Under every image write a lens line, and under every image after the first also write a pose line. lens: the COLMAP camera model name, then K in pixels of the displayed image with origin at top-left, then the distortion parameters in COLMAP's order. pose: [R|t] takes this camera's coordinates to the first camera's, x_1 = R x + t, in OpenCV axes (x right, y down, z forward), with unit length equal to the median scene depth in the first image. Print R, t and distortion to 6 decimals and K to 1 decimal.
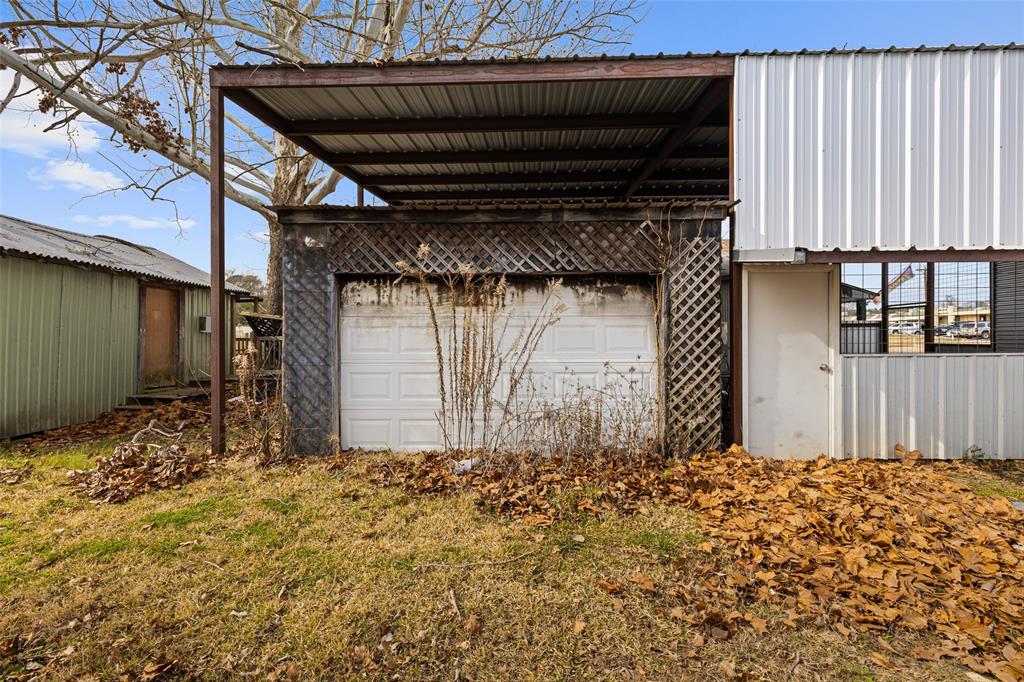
lens RADIAL K [[461.5, 0, 512.6], [0, 461.5, 337.7], [0, 0, 1]] dist [0.004773, -0.000451]
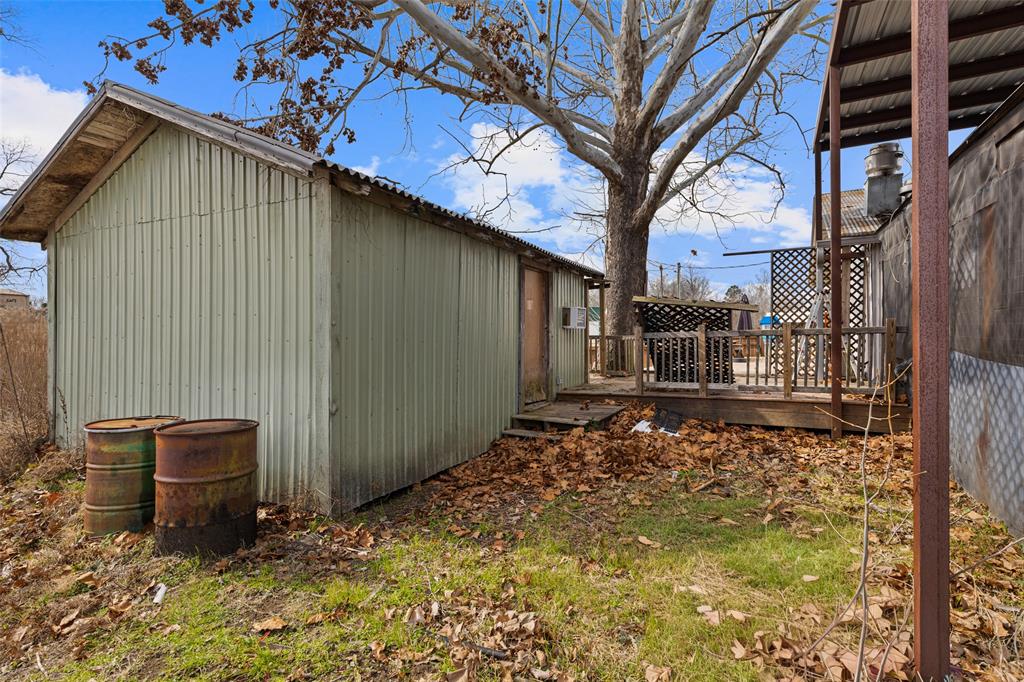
lens RADIAL K [[485.2, 0, 512.0], [0, 485.2, 341.0], [0, 0, 1]] dist [0.000341, 0.000010]
pose [[0.893409, -0.006085, -0.449204, -0.399871], [0.010624, 0.999915, 0.007583, 0.002078], [0.449119, -0.011547, 0.893397, 0.263259]]
